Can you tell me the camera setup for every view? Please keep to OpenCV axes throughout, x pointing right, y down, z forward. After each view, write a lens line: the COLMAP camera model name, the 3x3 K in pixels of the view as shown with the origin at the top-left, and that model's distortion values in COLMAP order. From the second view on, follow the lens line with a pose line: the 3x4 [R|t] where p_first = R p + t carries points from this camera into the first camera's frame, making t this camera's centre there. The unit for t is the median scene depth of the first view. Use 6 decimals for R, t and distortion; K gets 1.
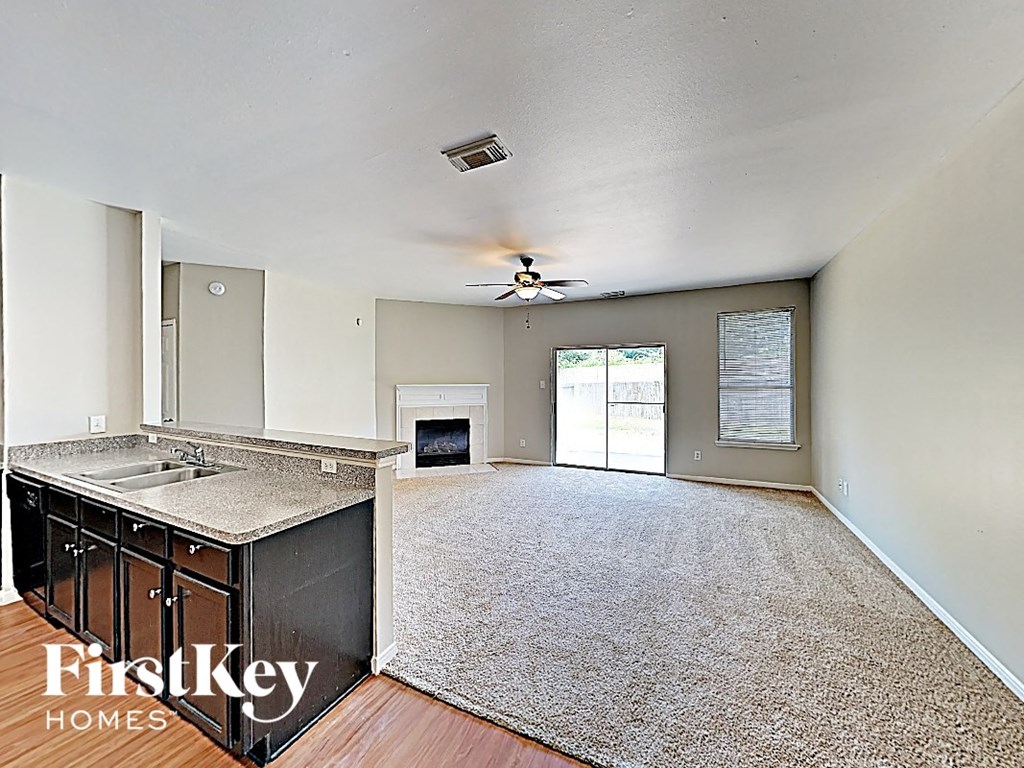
lens RADIAL K [[384.4, 0, 509.4], [0, 384.4, 384.0], [0, 0, 1]] dist [-0.000112, 0.000003]
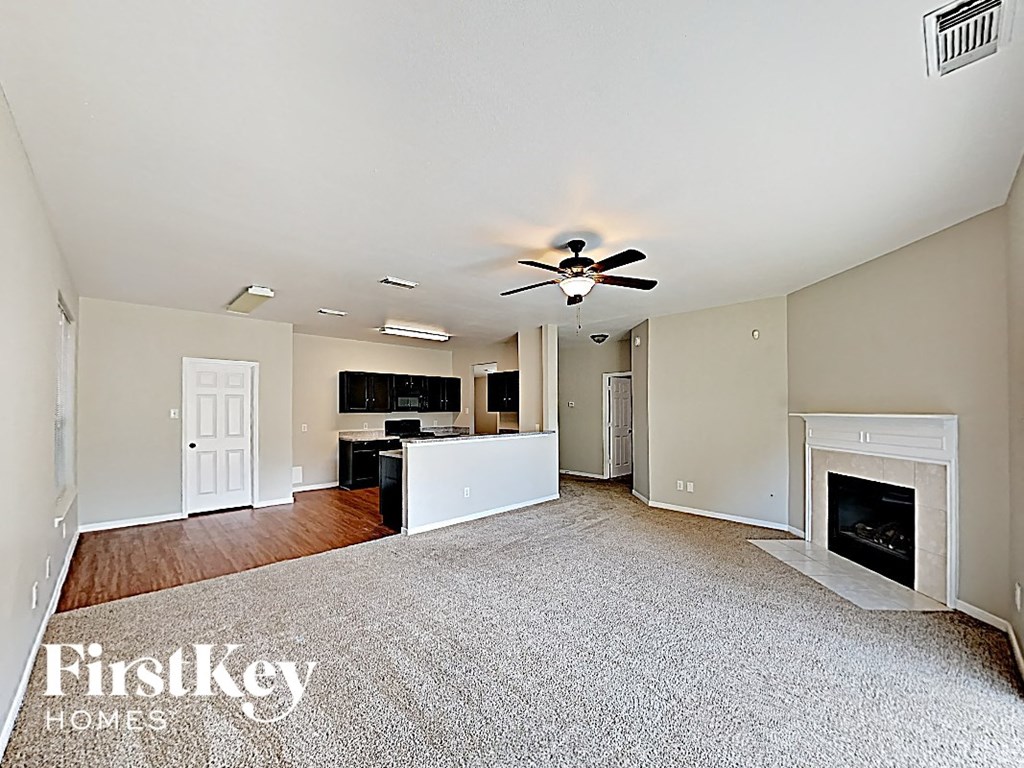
lens RADIAL K [[413.0, 0, 514.3], [0, 413.0, 407.0], [0, 0, 1]] dist [0.000284, 0.000019]
pose [[-0.346186, -0.004904, -0.938153, 0.460427], [-0.004204, 0.999984, -0.003676, -0.003636], [0.938157, 0.002671, -0.346201, 0.646410]]
